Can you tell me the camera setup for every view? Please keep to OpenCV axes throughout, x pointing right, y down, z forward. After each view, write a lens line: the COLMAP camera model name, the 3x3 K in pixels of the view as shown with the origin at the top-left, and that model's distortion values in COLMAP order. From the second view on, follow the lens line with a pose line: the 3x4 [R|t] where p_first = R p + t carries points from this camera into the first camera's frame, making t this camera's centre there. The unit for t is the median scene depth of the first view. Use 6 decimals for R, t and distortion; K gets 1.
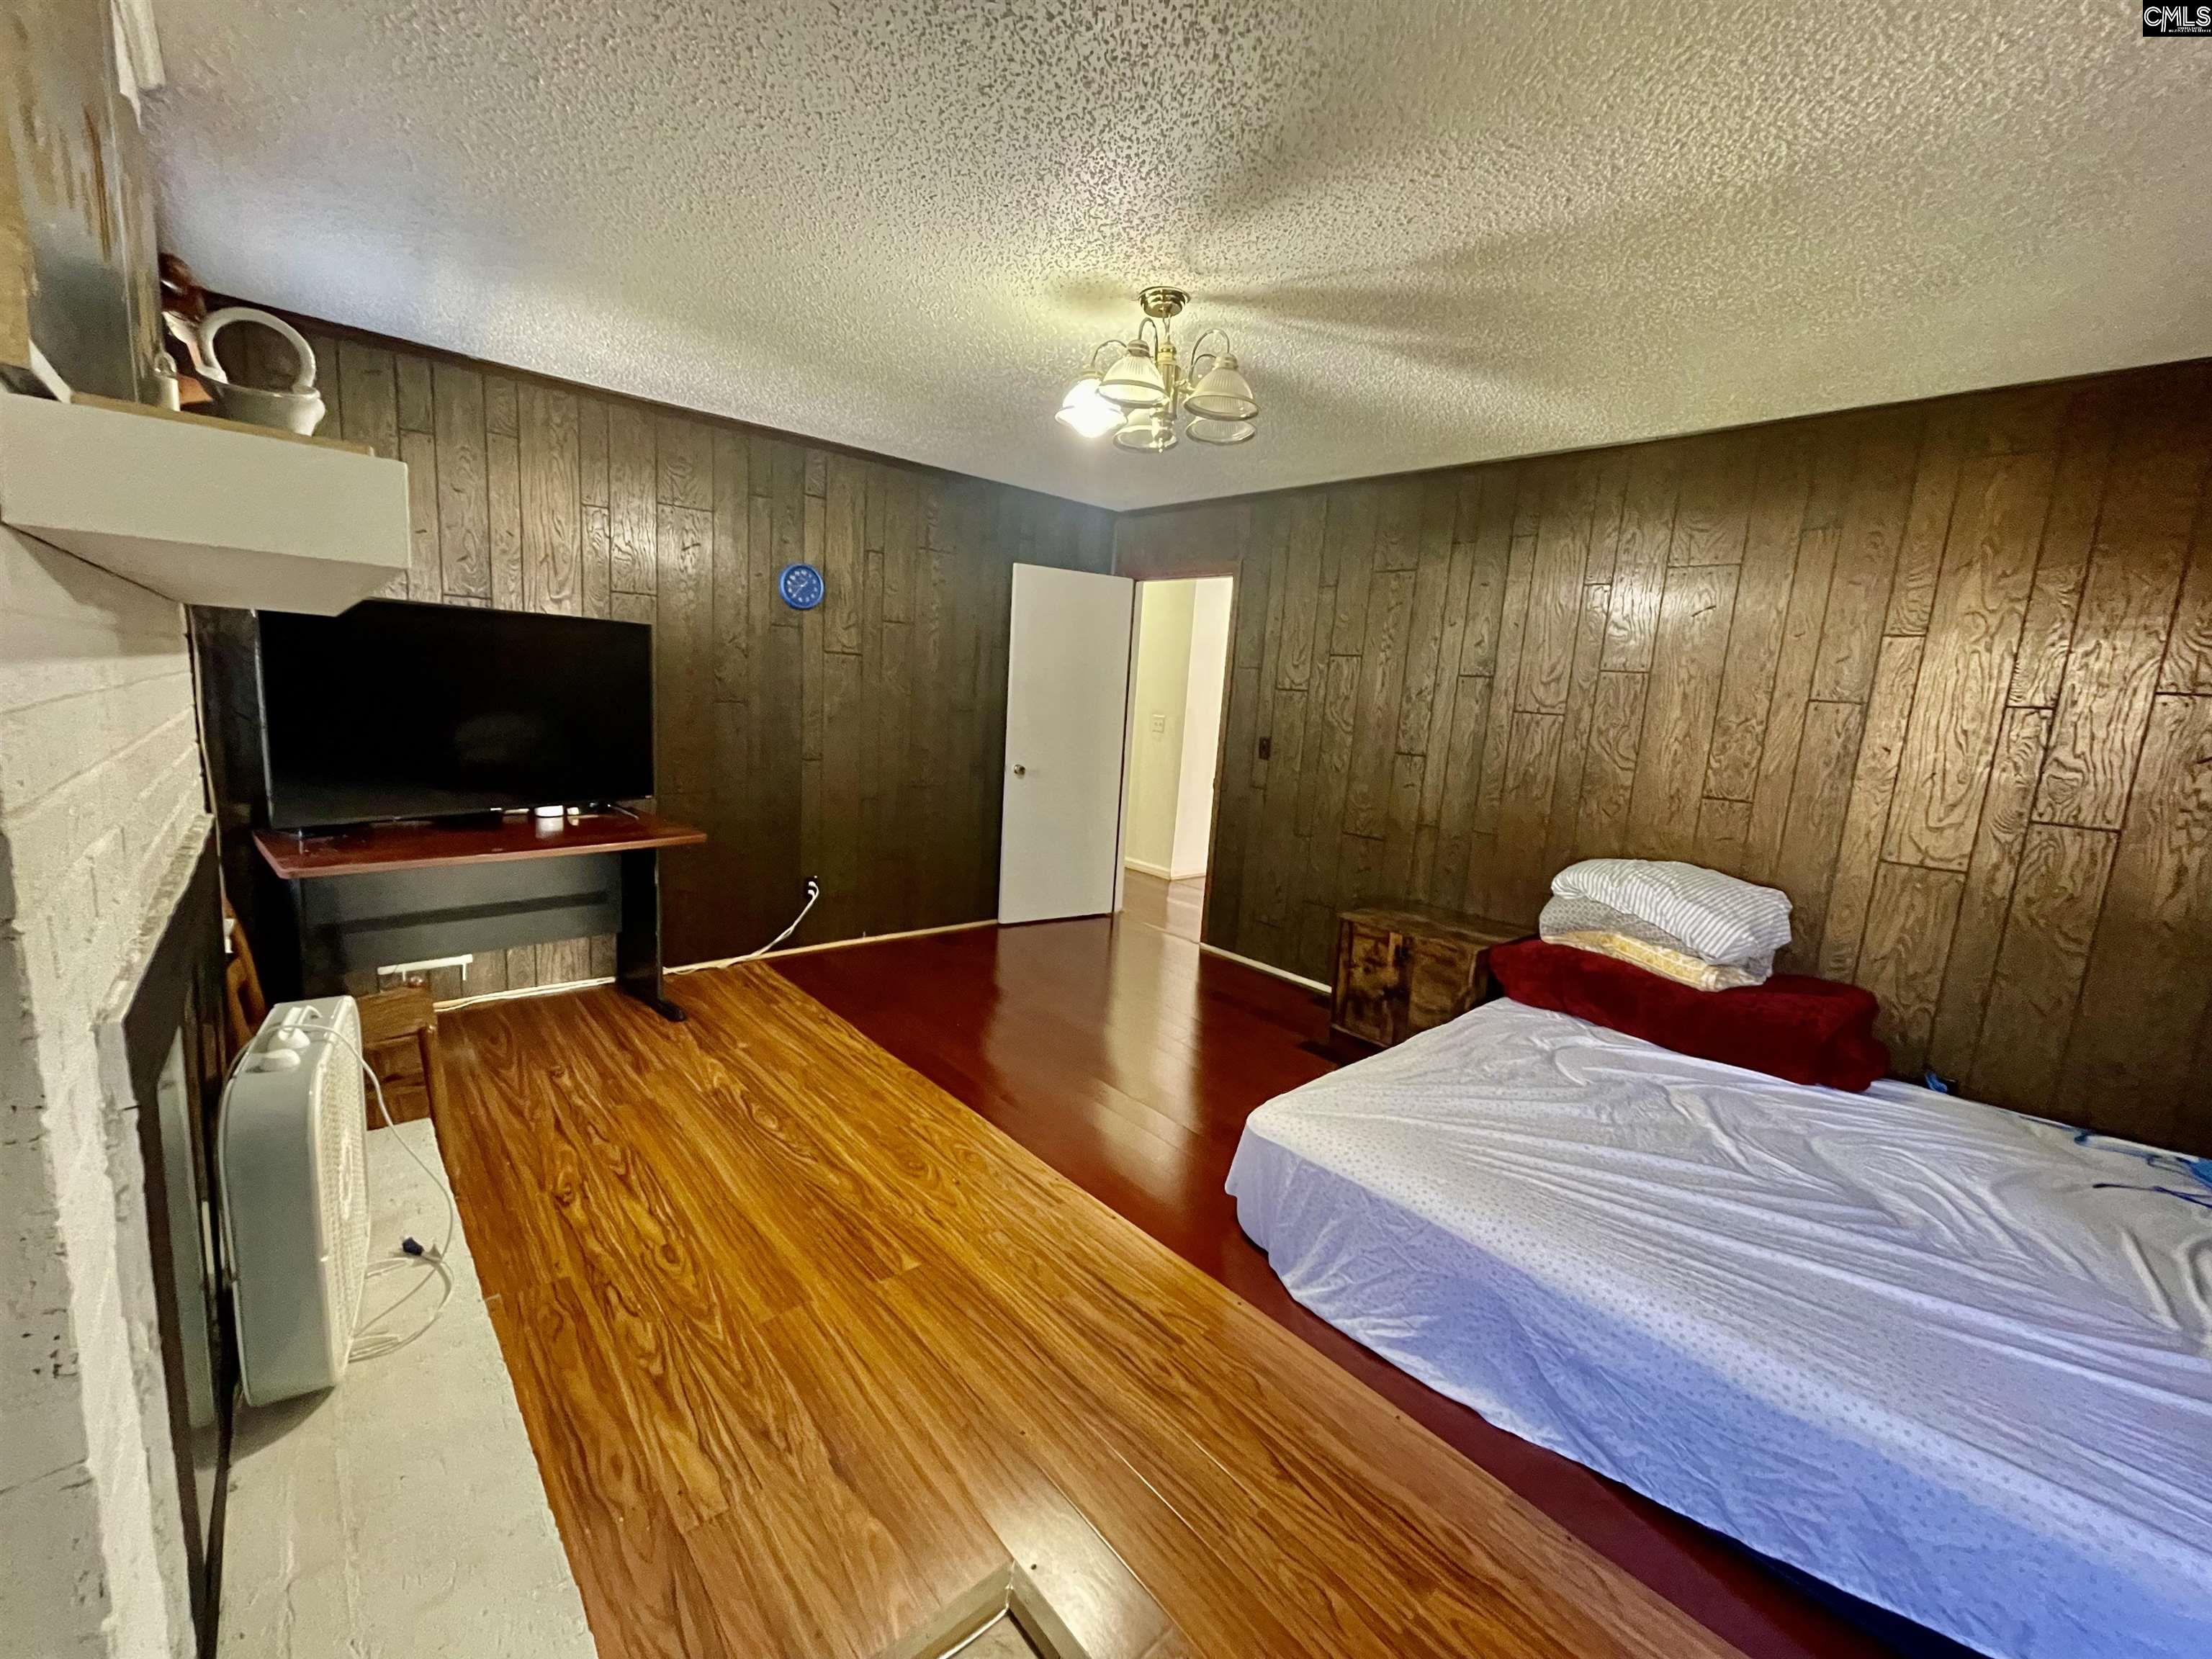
lens RADIAL K [[894.6, 0, 1092.4], [0, 894.6, 831.8], [0, 0, 1]] dist [-0.002568, 0.000338]
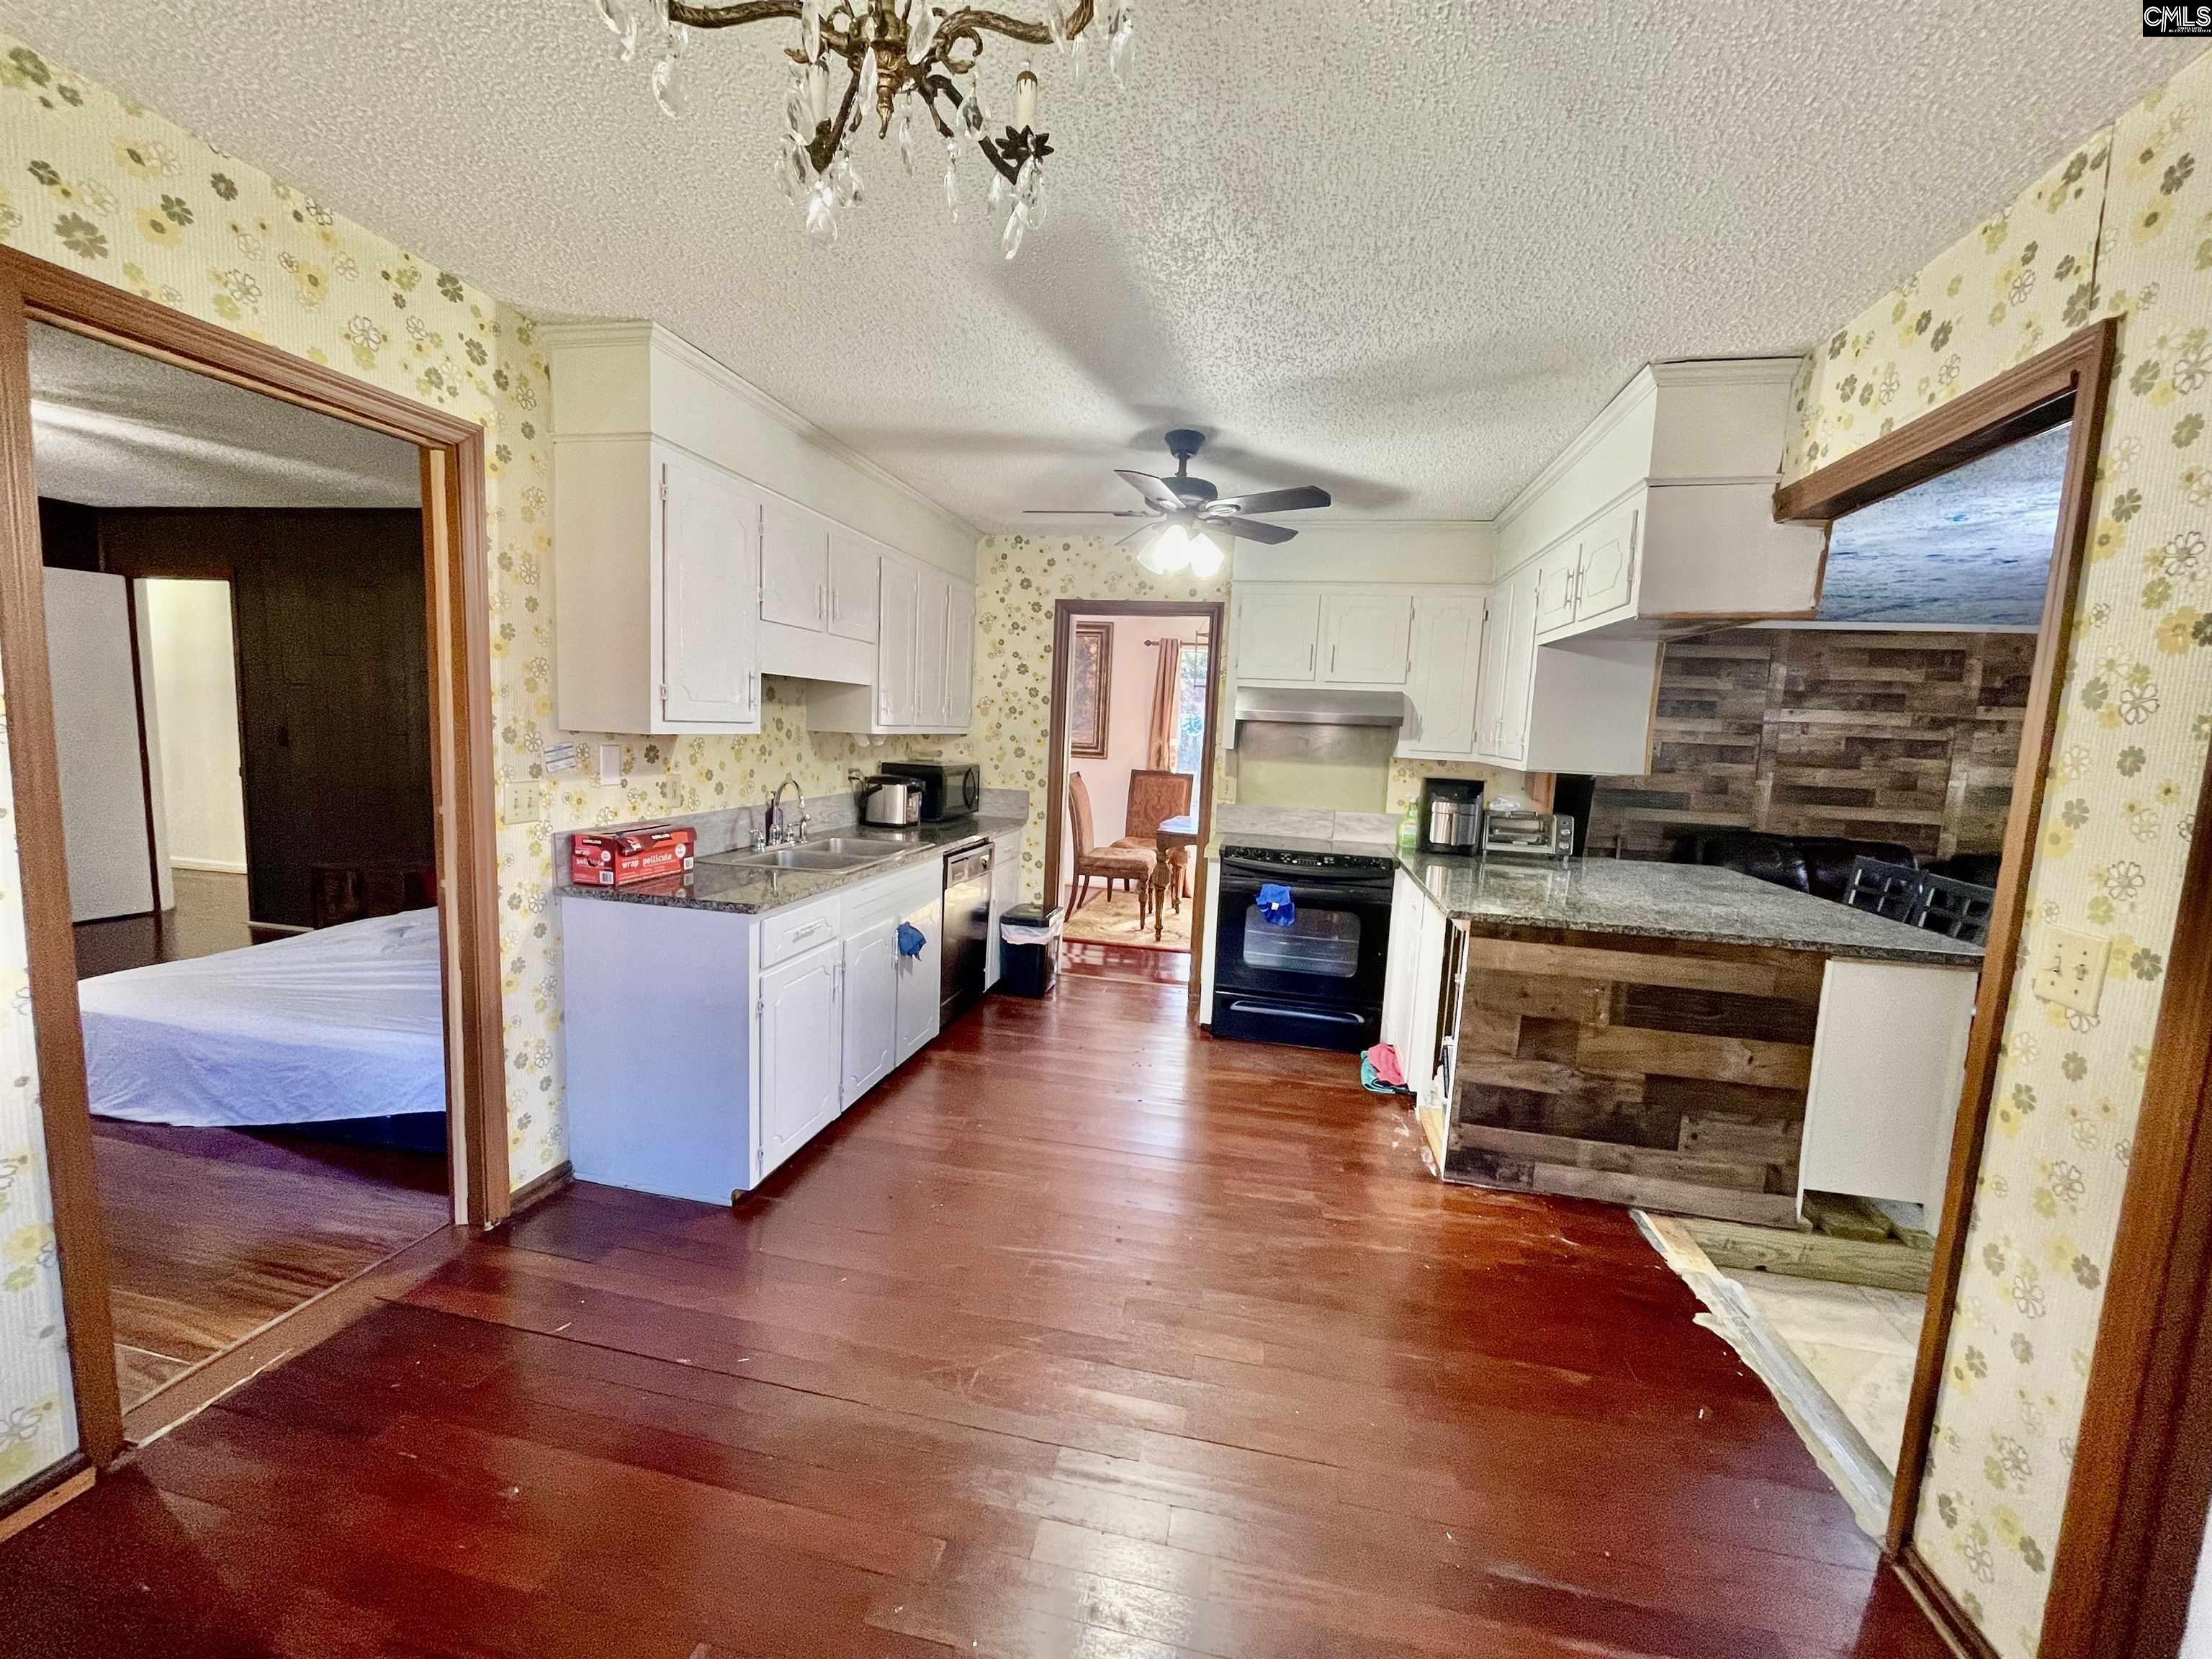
lens RADIAL K [[894.6, 0, 1106.8], [0, 894.6, 825.7], [0, 0, 1]] dist [-0.002568, 0.000338]
pose [[0.797486, -0.091859, 0.596304, 0.806905], [0.099862, 0.994806, 0.019695, 0.236430], [-0.595016, 0.043842, 0.802517, -1.220569]]
